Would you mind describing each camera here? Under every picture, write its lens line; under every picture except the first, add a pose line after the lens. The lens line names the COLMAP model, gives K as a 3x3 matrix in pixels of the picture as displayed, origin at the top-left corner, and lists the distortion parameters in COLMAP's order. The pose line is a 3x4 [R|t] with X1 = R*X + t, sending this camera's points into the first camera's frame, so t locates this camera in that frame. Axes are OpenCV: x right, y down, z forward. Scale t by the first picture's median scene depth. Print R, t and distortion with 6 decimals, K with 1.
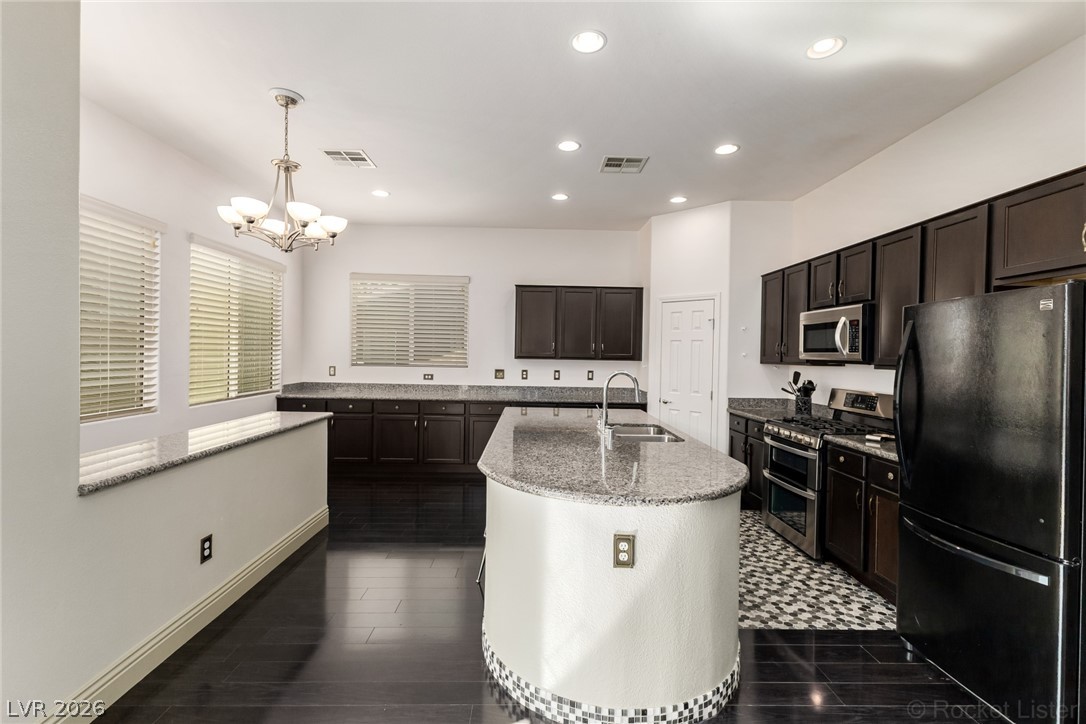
lens RADIAL K [[479.9, 0, 539.5], [0, 479.9, 361.5], [0, 0, 1]] dist [0.008179, -0.001338]
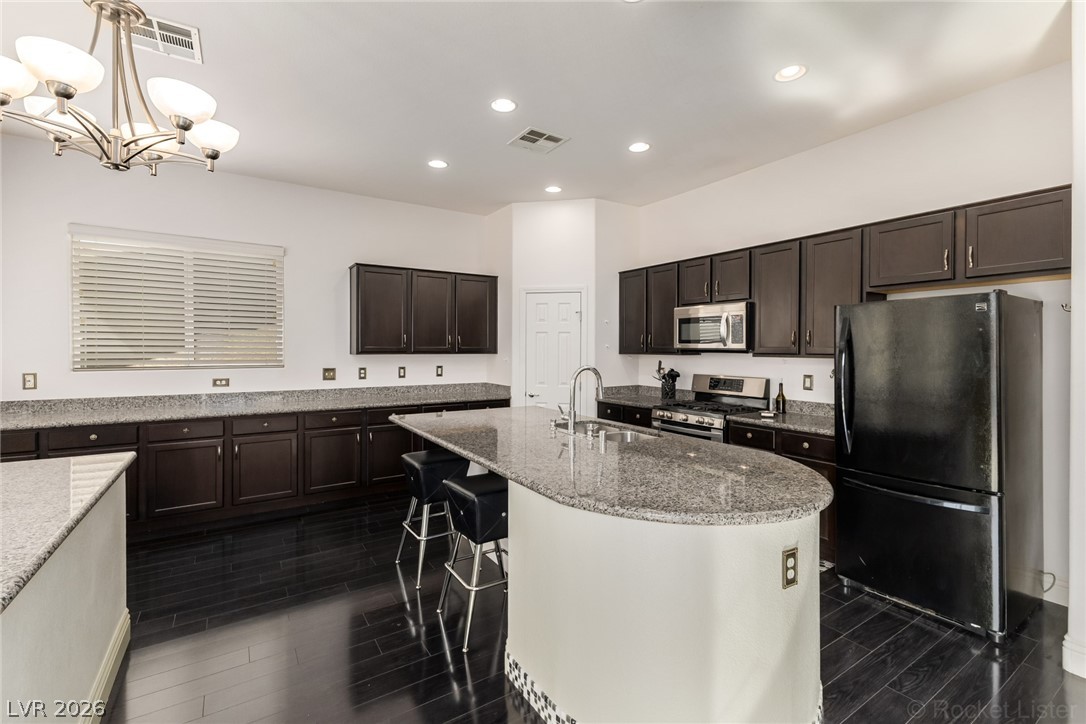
lens RADIAL K [[479.9, 0, 544.7], [0, 479.9, 351.6], [0, 0, 1]] dist [0.008179, -0.001338]
pose [[0.848037, -0.019535, 0.529577, -0.254944], [0.020689, 0.999779, 0.003748, -0.008417], [-0.529533, 0.007778, 0.848254, 0.177273]]
